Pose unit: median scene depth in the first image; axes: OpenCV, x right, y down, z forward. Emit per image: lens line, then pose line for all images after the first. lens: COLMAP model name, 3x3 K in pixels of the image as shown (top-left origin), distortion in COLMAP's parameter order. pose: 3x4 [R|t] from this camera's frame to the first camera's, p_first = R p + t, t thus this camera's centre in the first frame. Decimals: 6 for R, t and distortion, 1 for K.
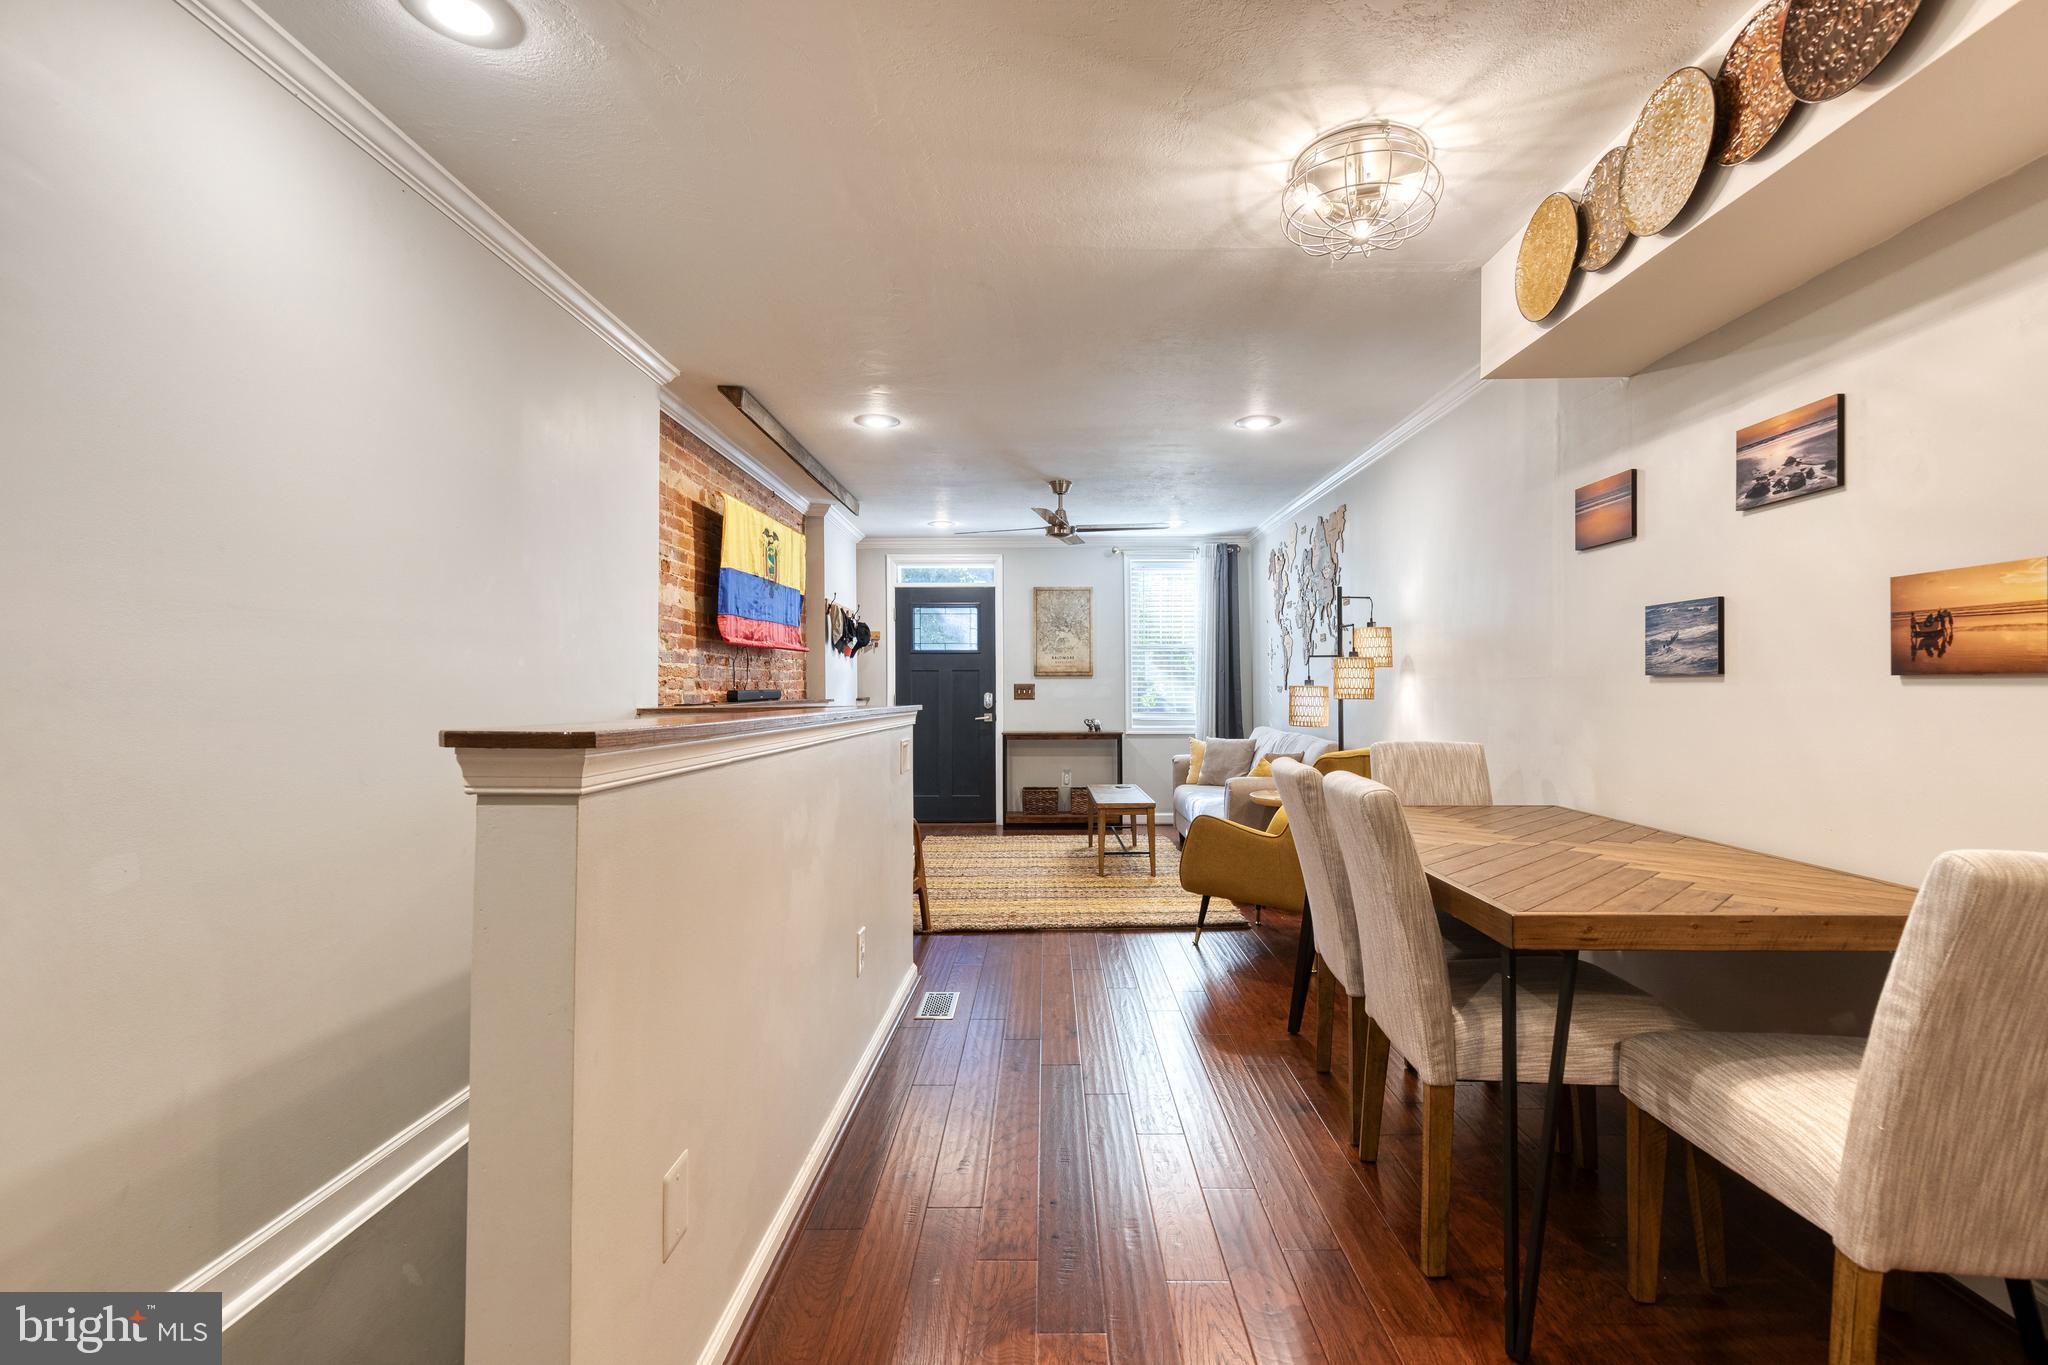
lens RADIAL K [[928.3, 0, 1005.2], [0, 928.3, 682.8], [0, 0, 1]] dist [0.011145, -0.002723]
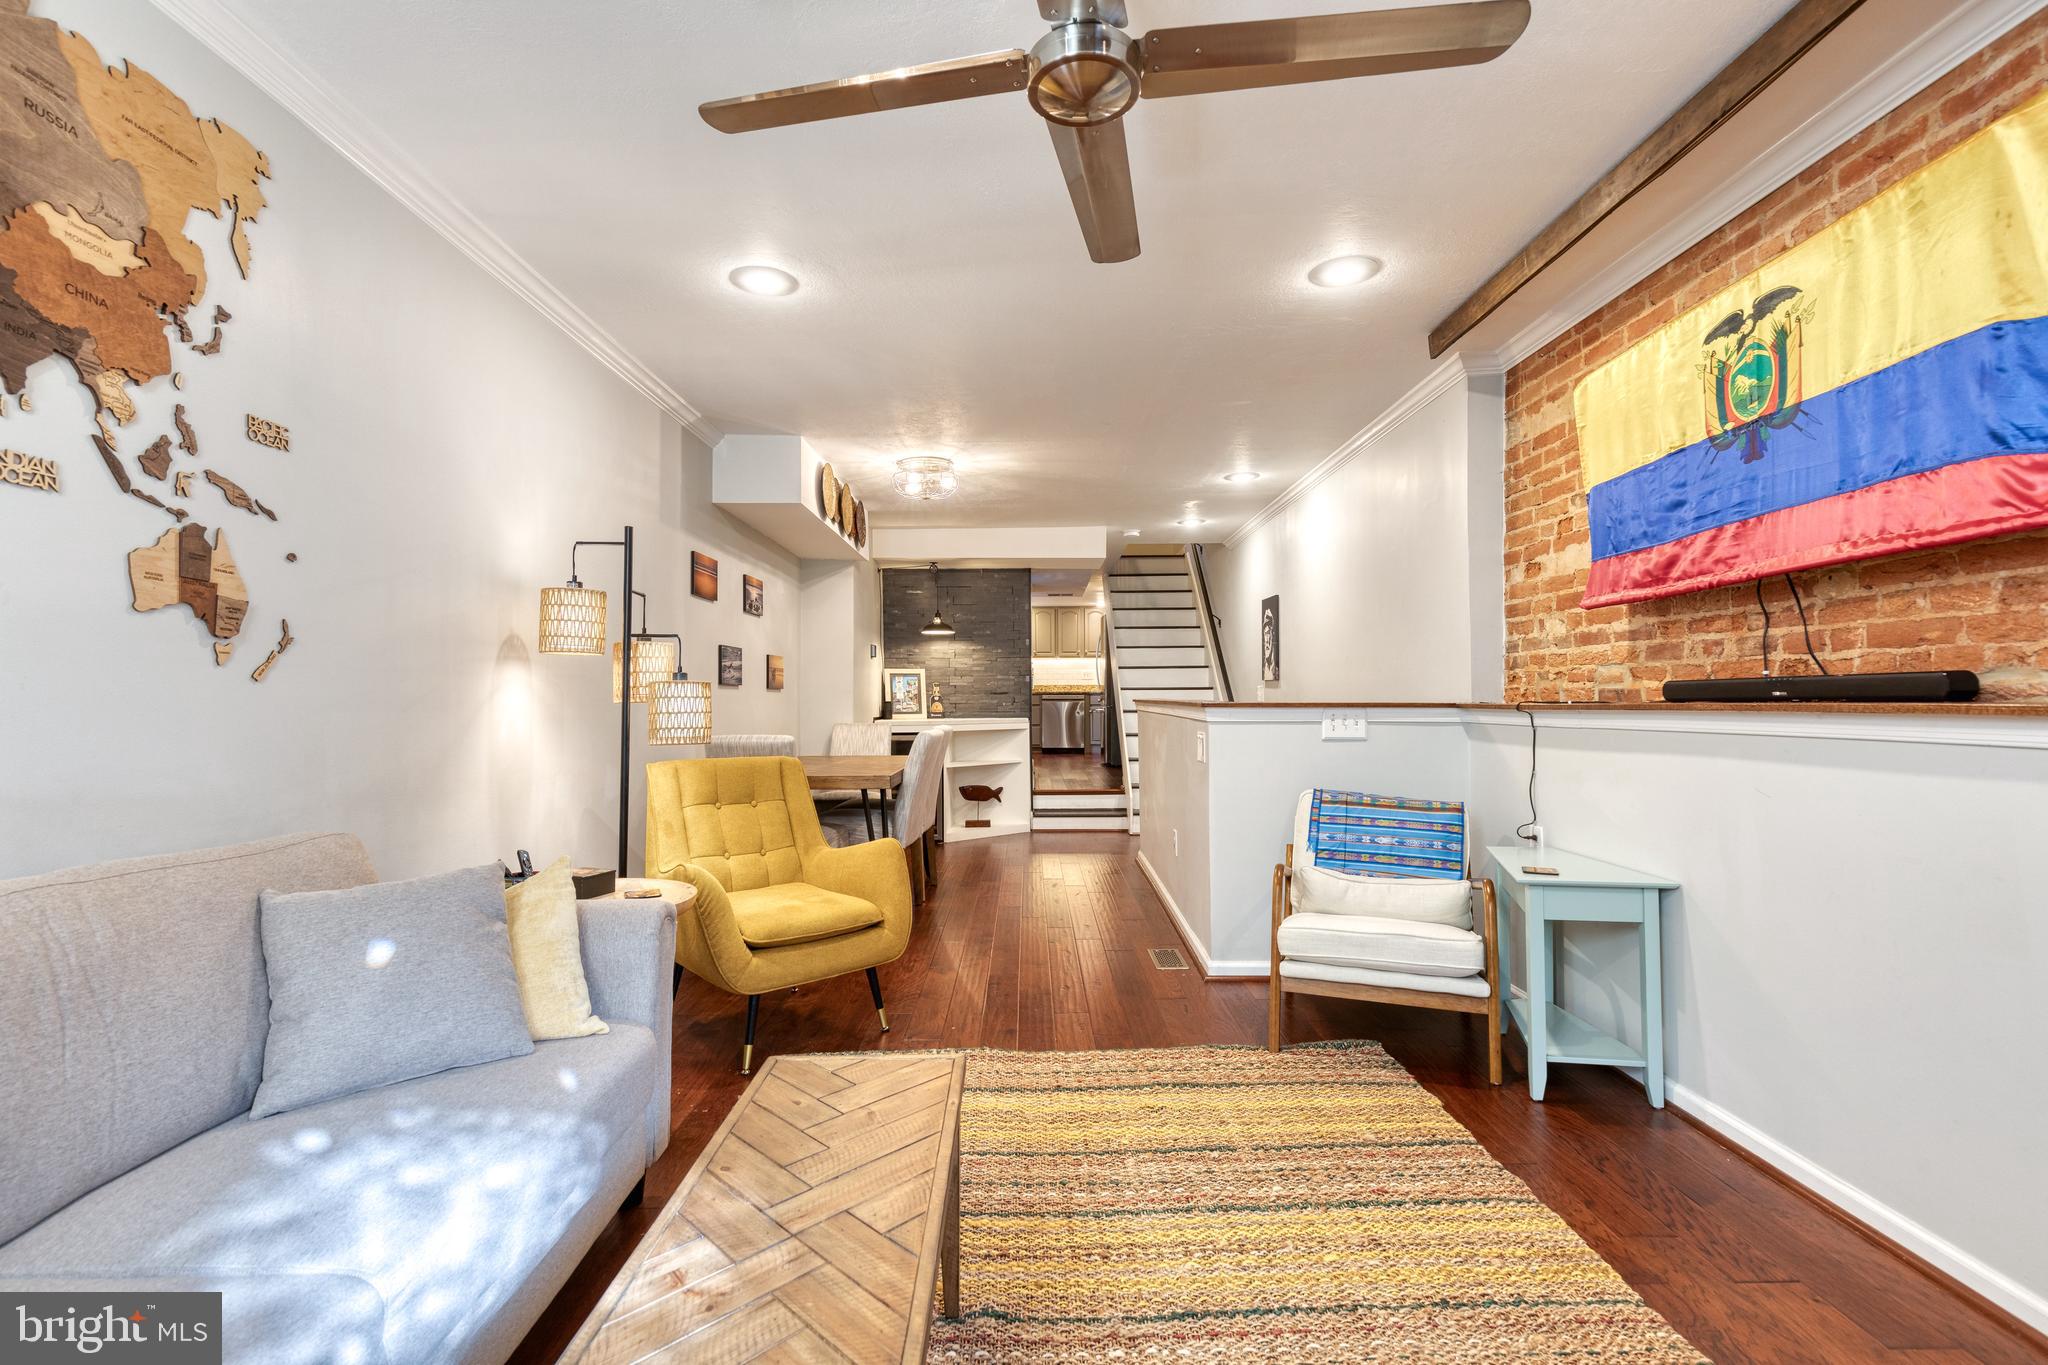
lens RADIAL K [[928.3, 0, 1039.2], [0, 928.3, 684.1], [0, 0, 1]] dist [0.011145, -0.002723]
pose [[-0.998927, 0.005885, -0.045936, 0.196346], [0.006963, 0.999703, -0.023341, 0.041490], [0.045785, -0.023636, -0.998672, 3.113867]]
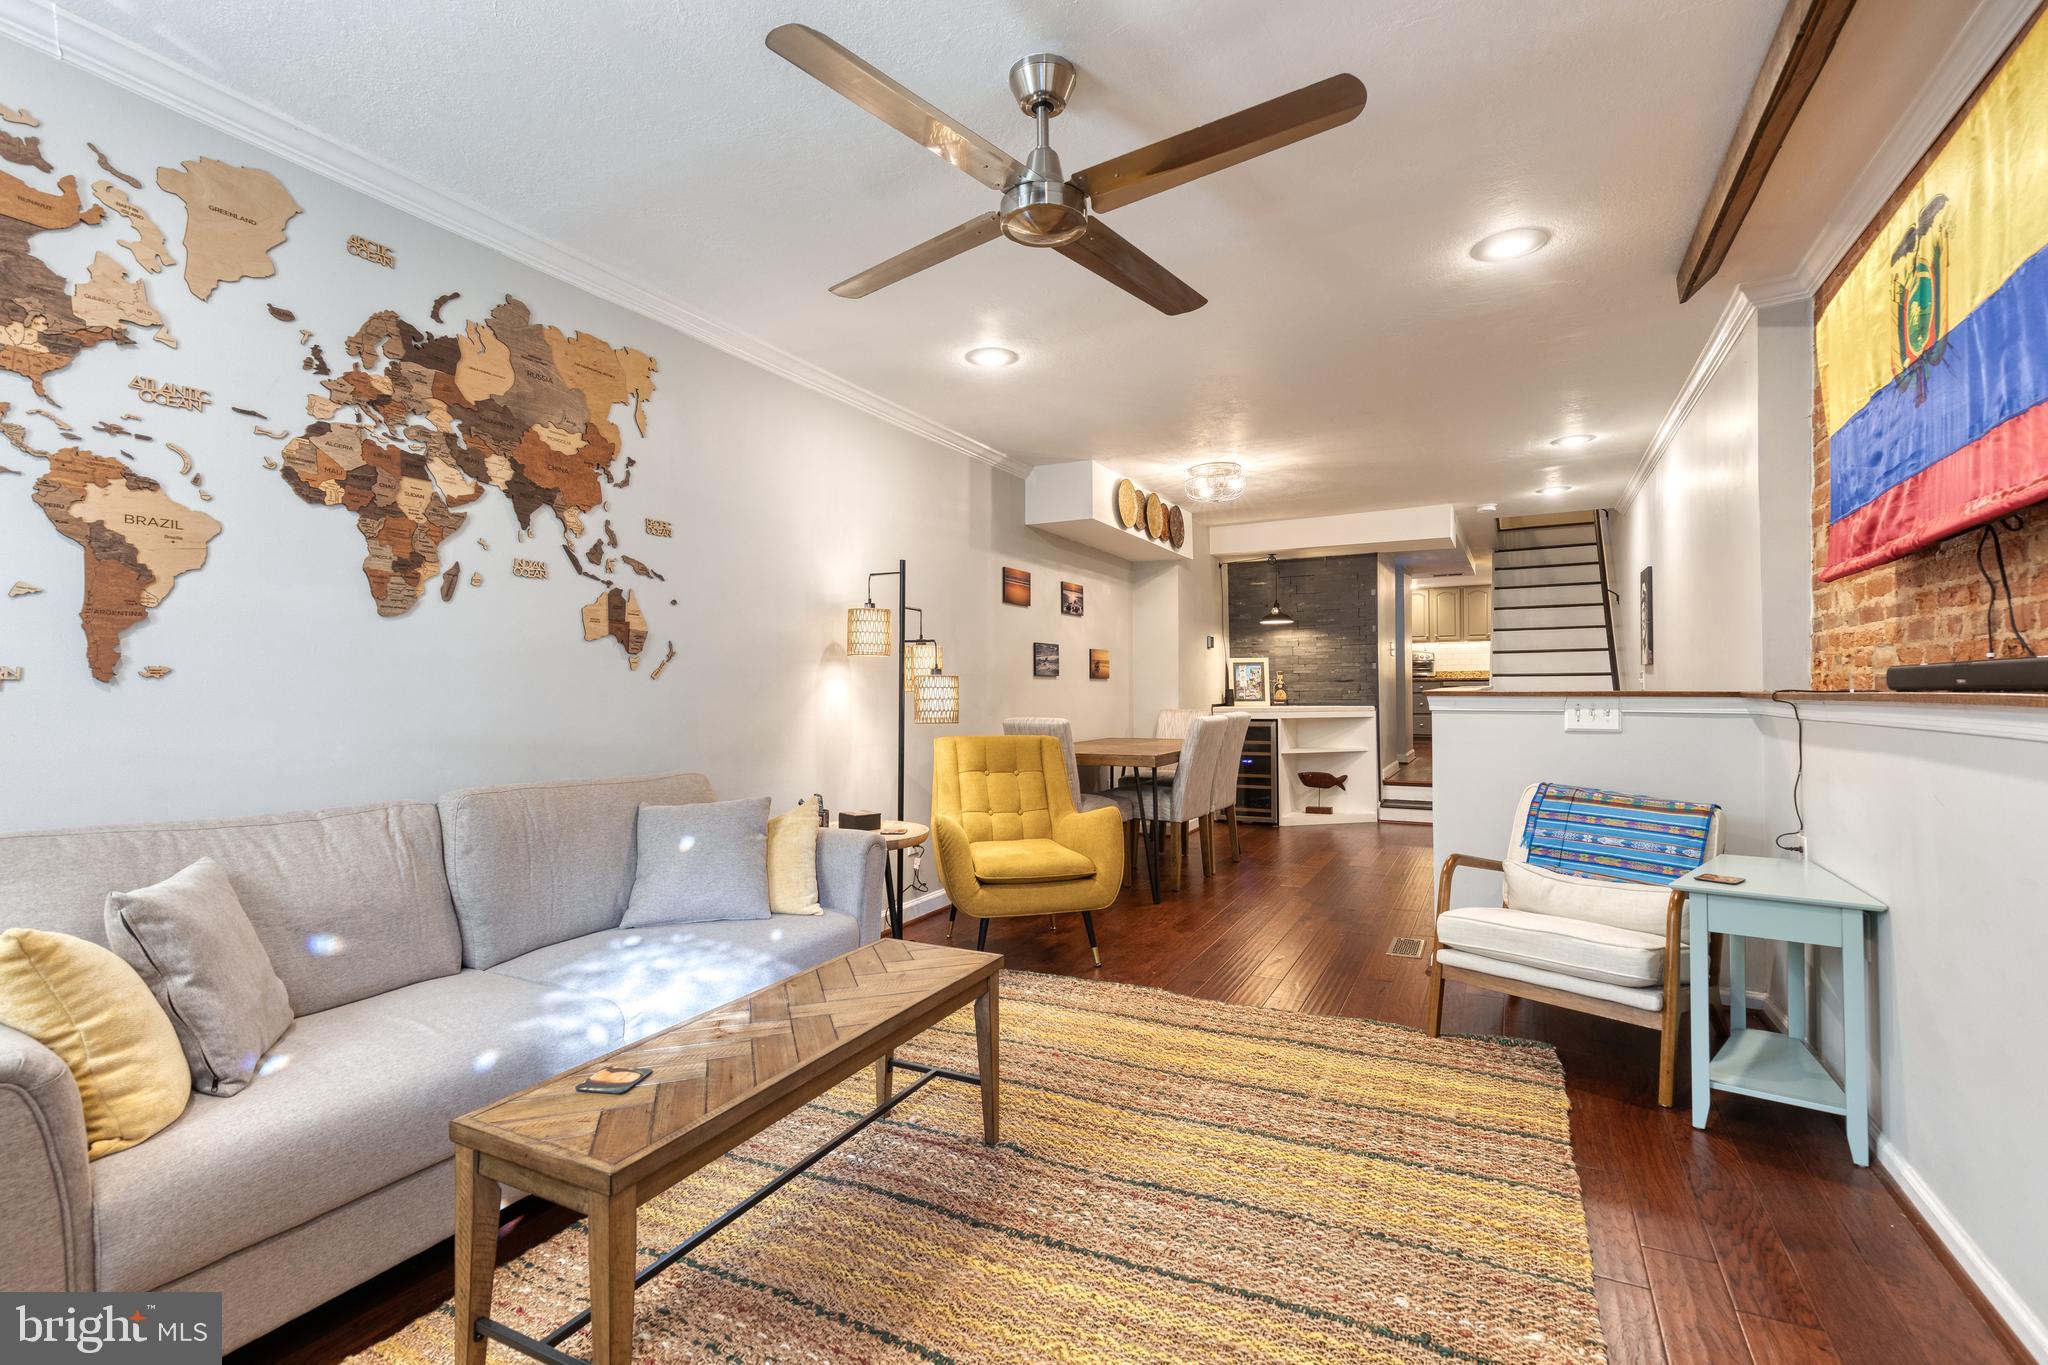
lens RADIAL K [[928.3, 0, 1037.5], [0, 928.3, 685.2], [0, 0, 1]] dist [0.011145, -0.002723]
pose [[-0.903984, 0.009580, 0.427460, -0.231622], [0.005372, 0.999925, -0.011048, 0.041833], [-0.427533, -0.007691, -0.903967, 3.246251]]
